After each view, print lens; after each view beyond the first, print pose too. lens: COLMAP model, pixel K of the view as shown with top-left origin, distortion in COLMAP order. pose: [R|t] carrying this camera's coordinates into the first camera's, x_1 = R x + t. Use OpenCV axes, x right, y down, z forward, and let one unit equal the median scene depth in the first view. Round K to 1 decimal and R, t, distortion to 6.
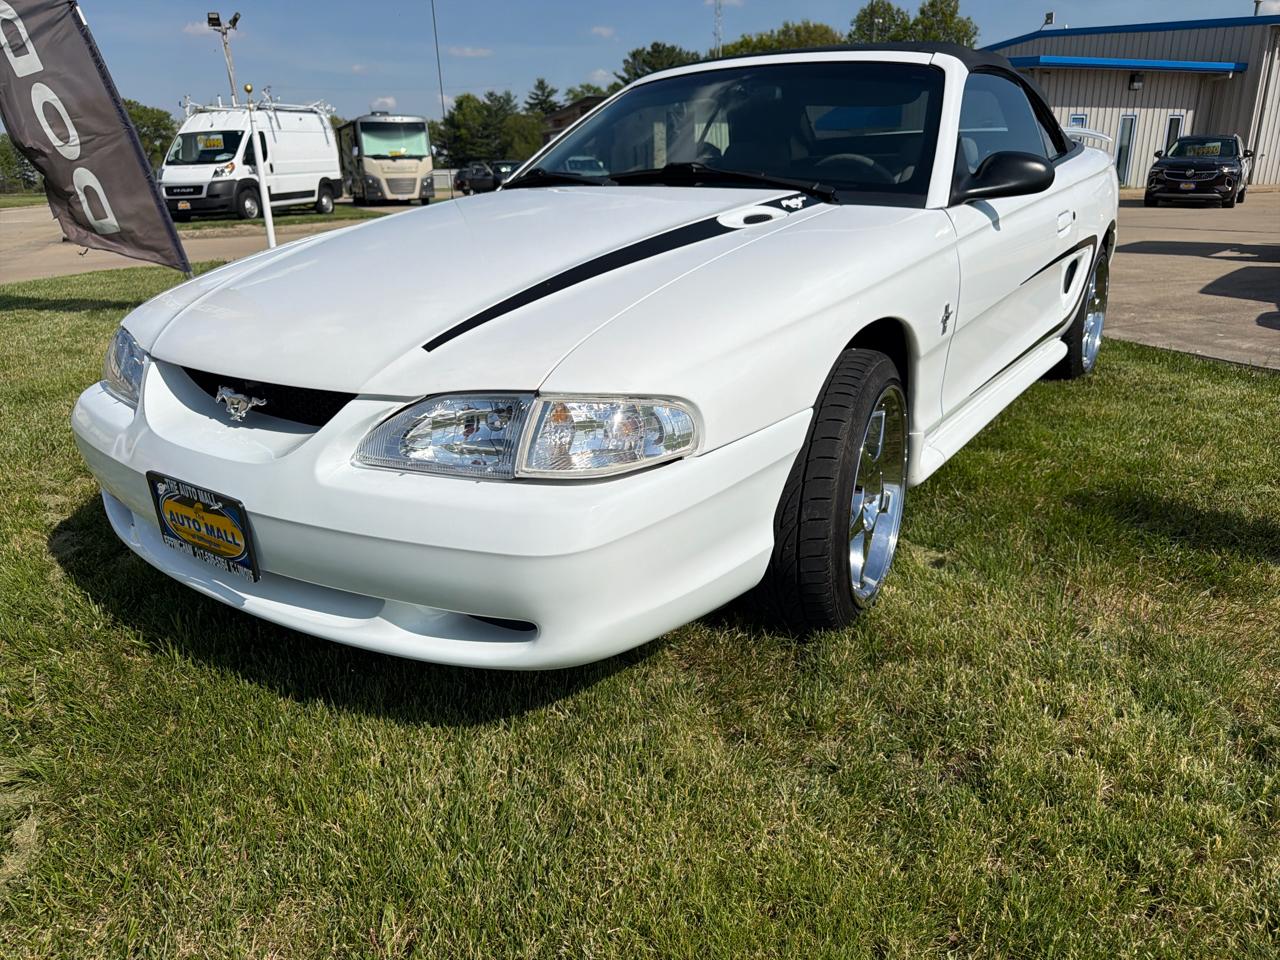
lens RADIAL K [[918.4, 0, 644.6], [0, 918.4, 484.5], [0, 0, 1]] dist [0.022991, -0.023662]
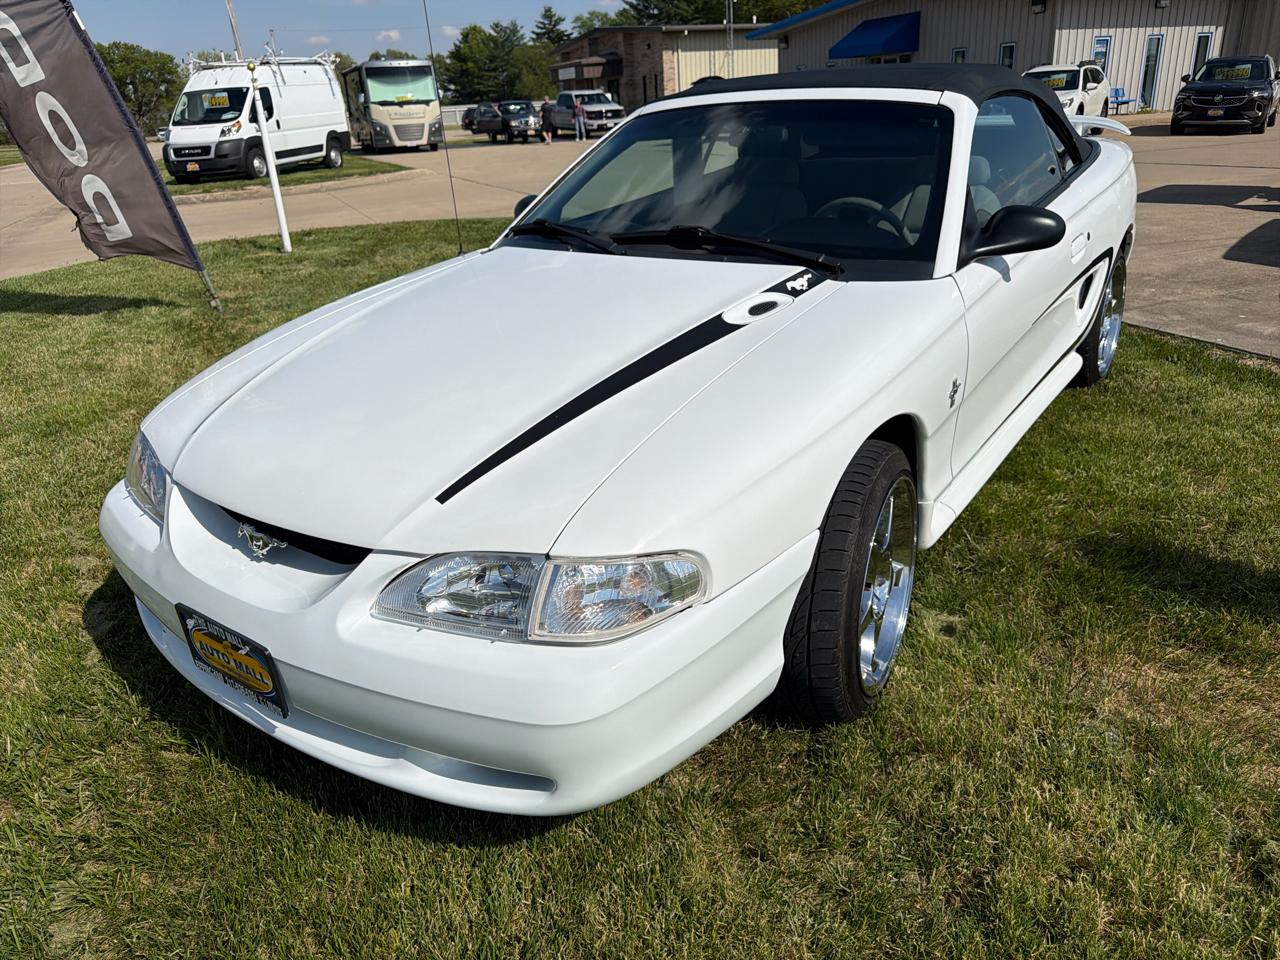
lens RADIAL K [[918.4, 0, 646.1], [0, 918.4, 473.3], [0, 0, 1]] dist [0.022991, -0.023662]
pose [[0.999474, -0.024815, -0.020865, 0.010163], [0.025982, 0.997999, 0.057641, -0.150759], [0.019393, -0.058153, 0.998119, -0.011126]]
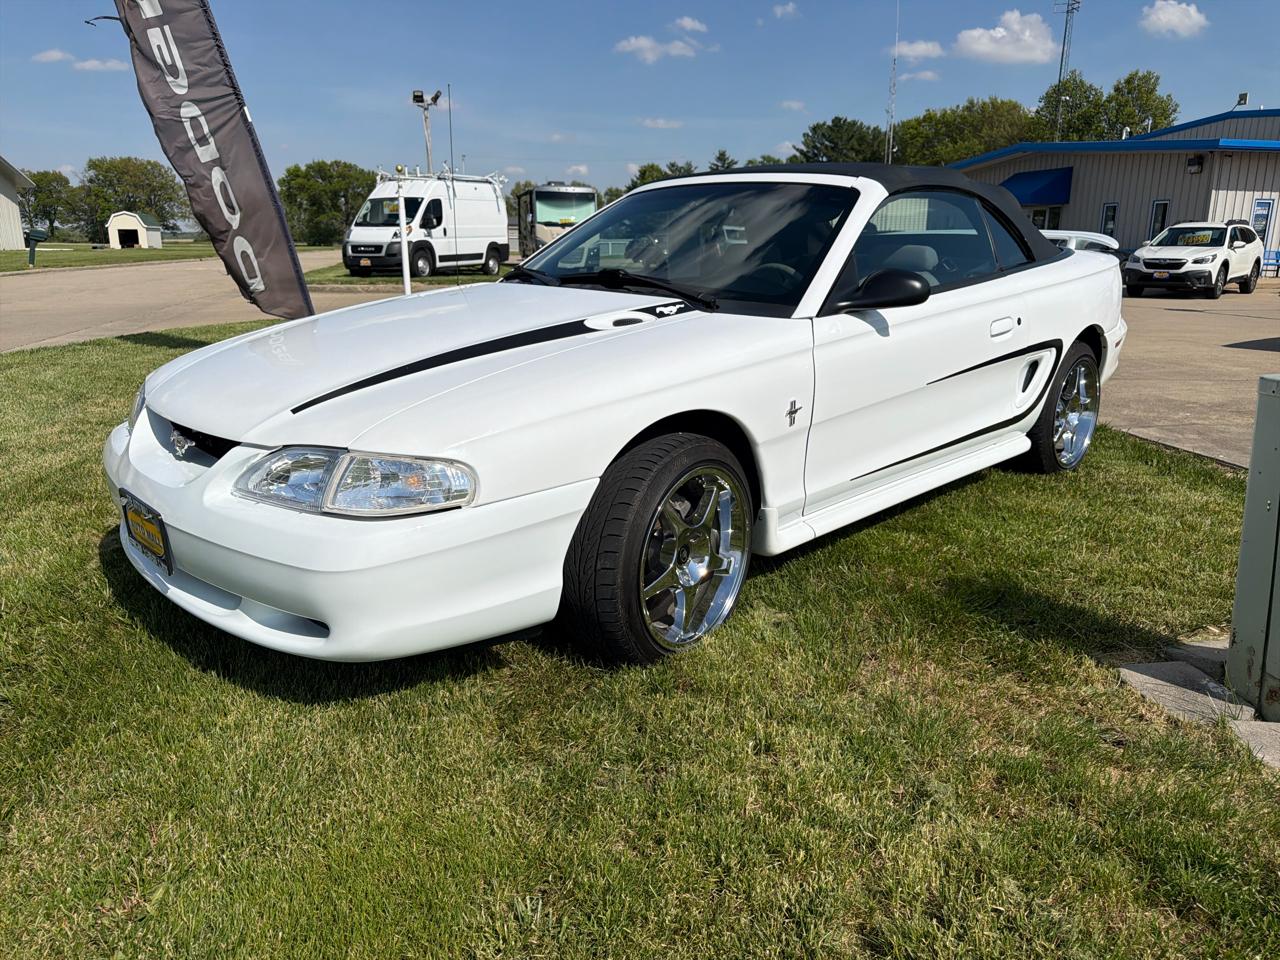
lens RADIAL K [[918.4, 0, 640.1], [0, 918.4, 477.5], [0, 0, 1]] dist [0.022991, -0.023662]
pose [[0.982161, 0.075099, -0.172395, 0.325400], [-0.087422, 0.994046, -0.065032, -0.005969], [0.166485, 0.078943, 0.982879, -0.151390]]
